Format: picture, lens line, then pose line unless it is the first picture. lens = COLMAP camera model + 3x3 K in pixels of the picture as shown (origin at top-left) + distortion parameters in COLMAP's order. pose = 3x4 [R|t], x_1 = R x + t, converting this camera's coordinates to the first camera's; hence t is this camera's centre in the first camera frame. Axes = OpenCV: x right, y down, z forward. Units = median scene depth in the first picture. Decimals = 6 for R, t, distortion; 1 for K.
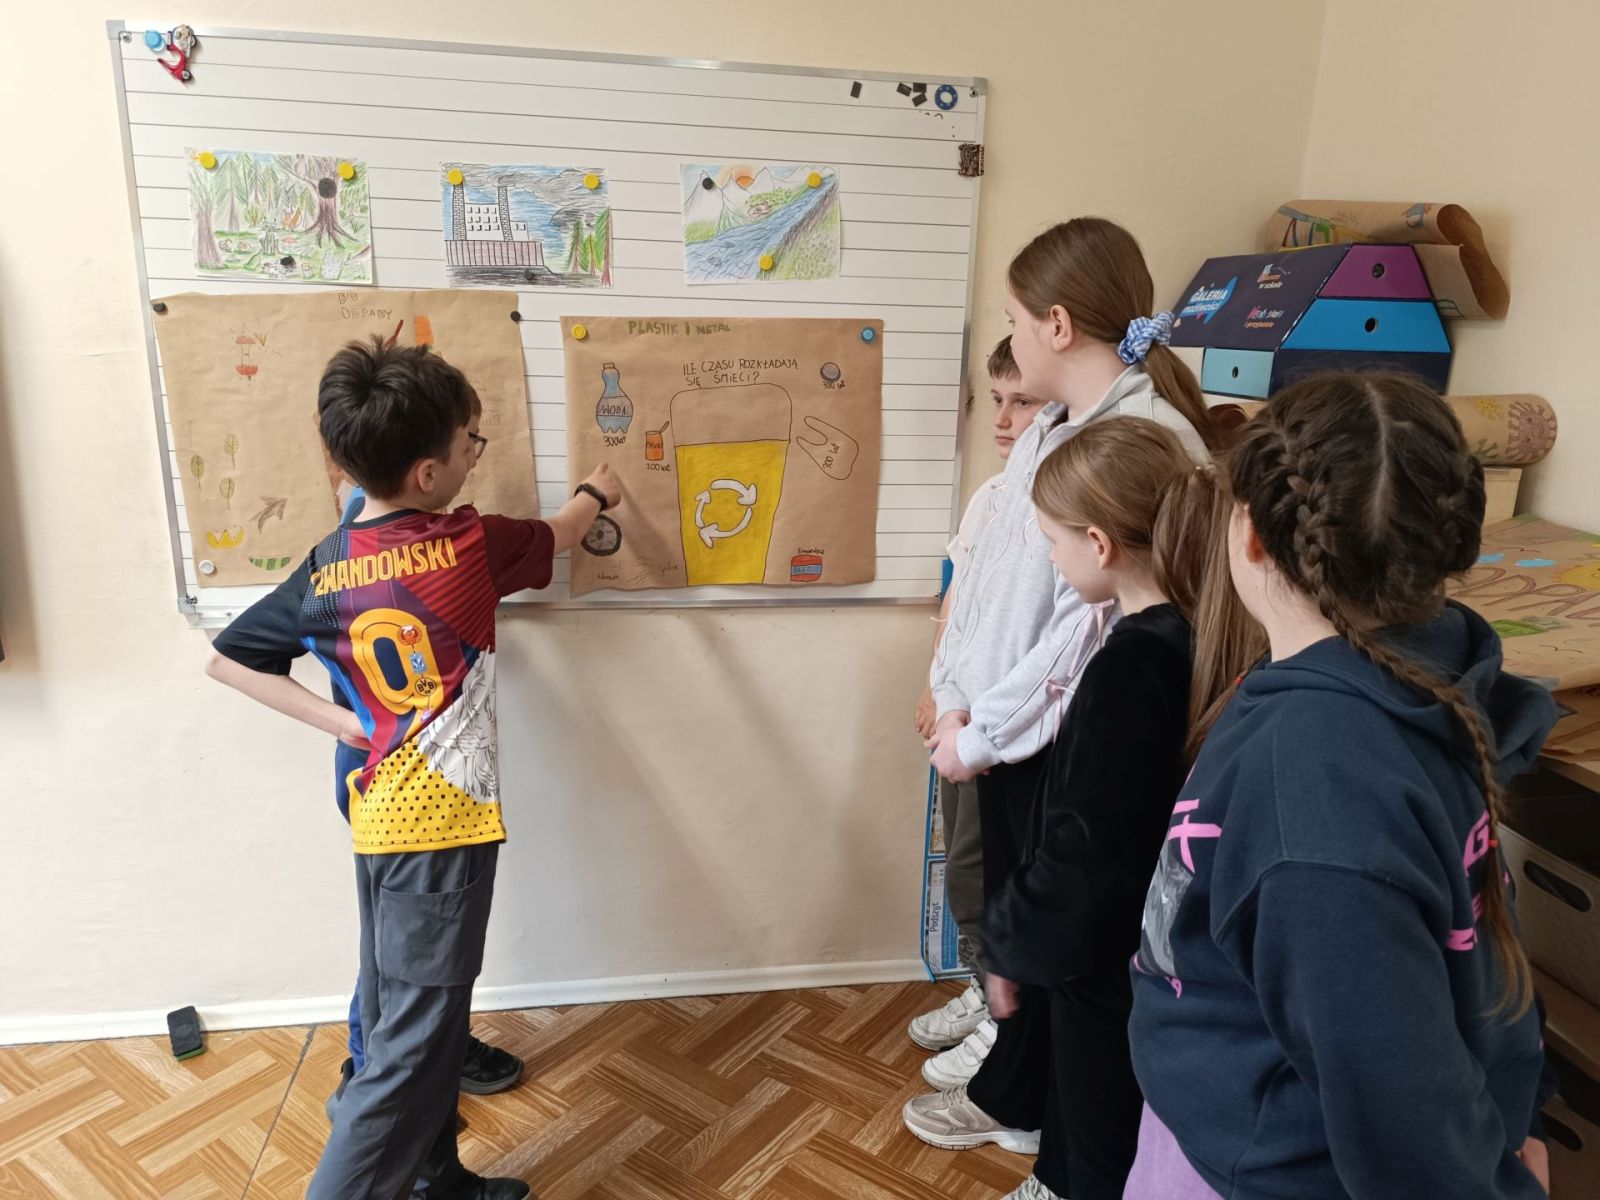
lens RADIAL K [[1089.5, 0, 827.9], [0, 1089.5, 614.0], [0, 0, 1]] dist [0.027240, -0.032455]
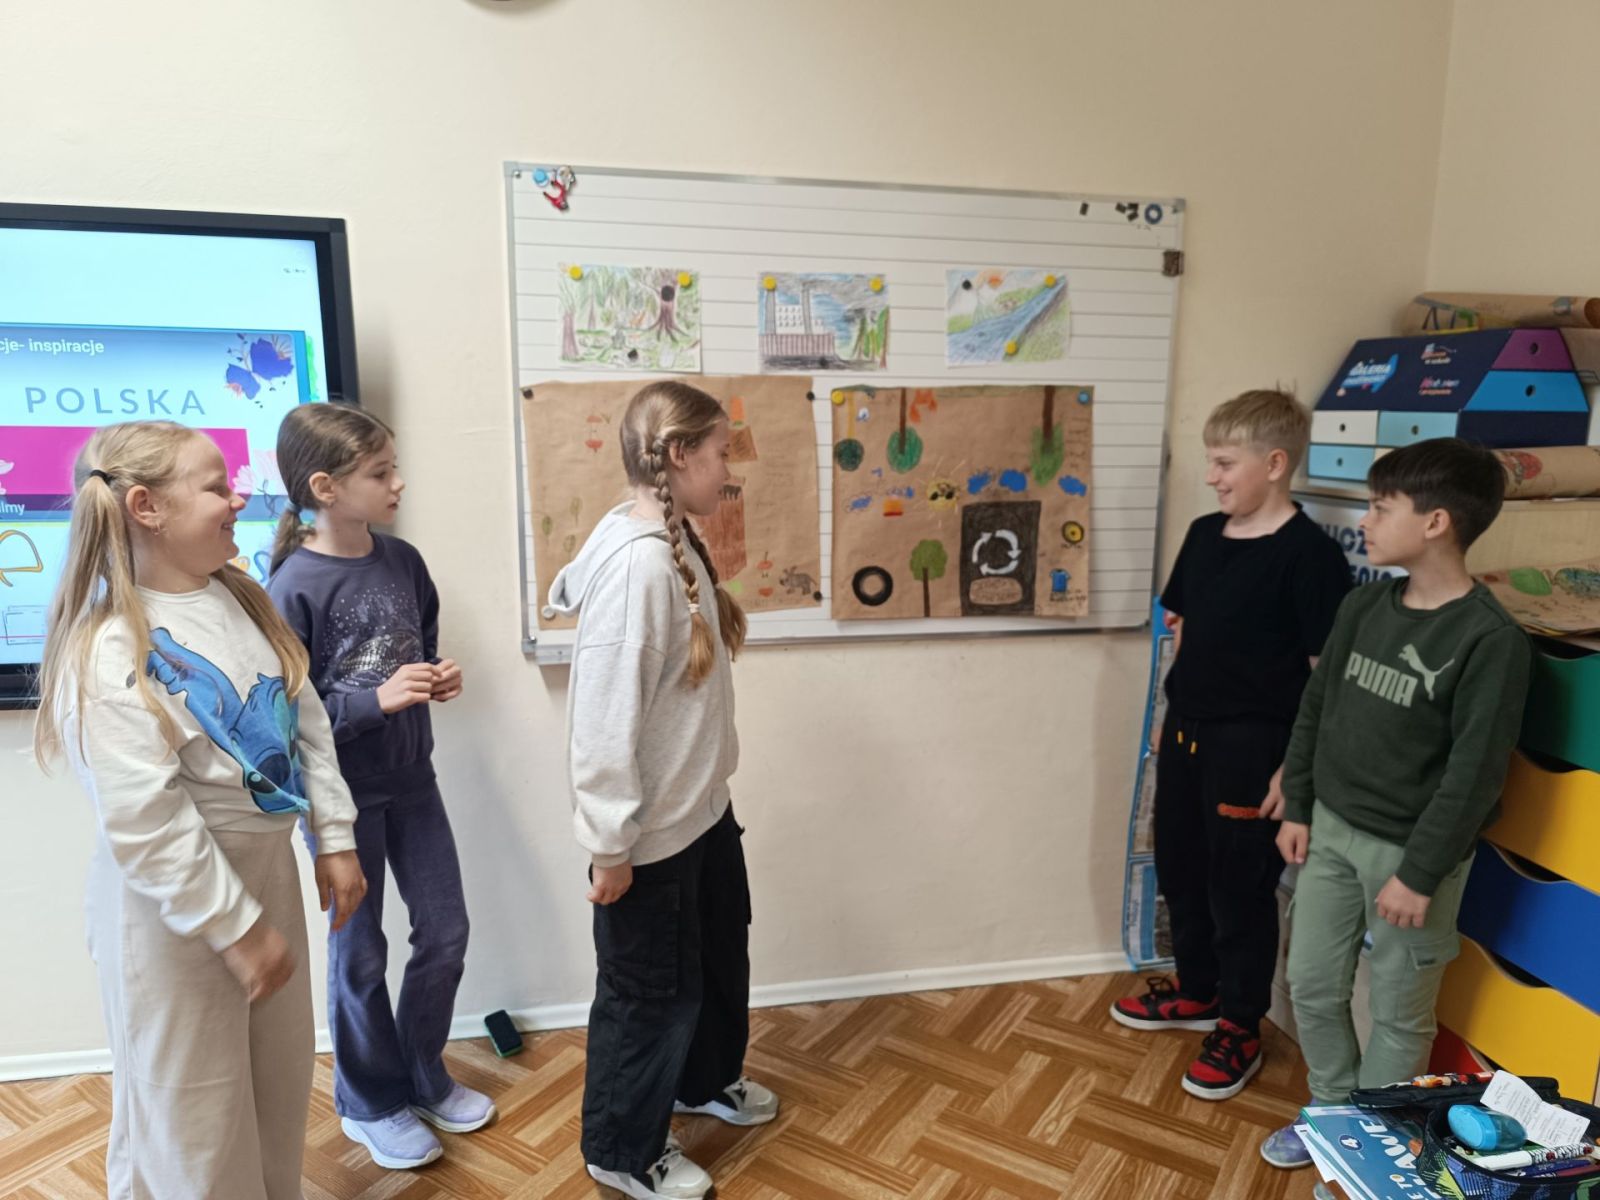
lens RADIAL K [[1108.8, 0, 795.8], [0, 1108.8, 608.4], [0, 0, 1]] dist [0.017881, -0.034466]
pose [[0.998687, -0.024880, 0.044787, -0.364271], [0.028295, 0.996605, -0.077314, 0.052867], [-0.042712, 0.078480, 0.996000, -0.188741]]
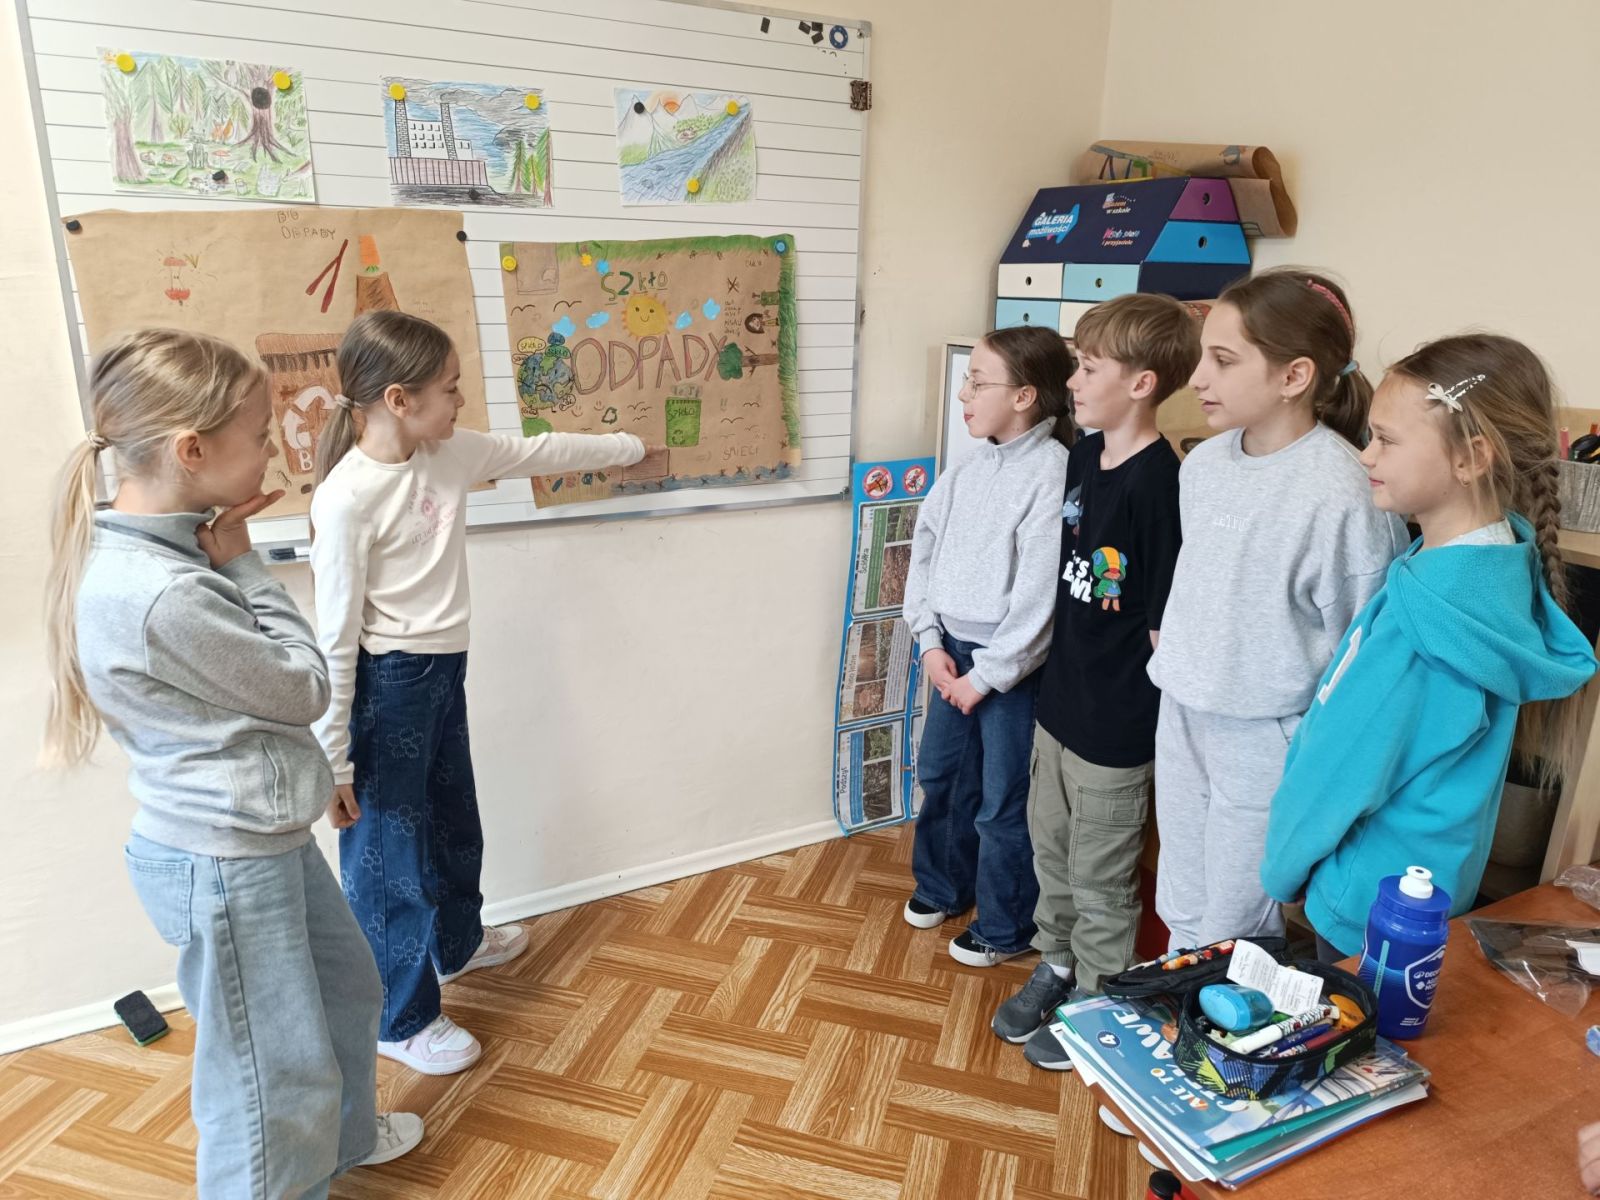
lens RADIAL K [[1091.3, 0, 798.9], [0, 1091.3, 604.5], [0, 0, 1]] dist [0.033048, -0.040481]
pose [[0.942437, -0.105699, 0.317238, -0.351352], [0.091402, 0.994025, 0.059663, 0.031352], [-0.321649, -0.027233, 0.946467, -0.059182]]
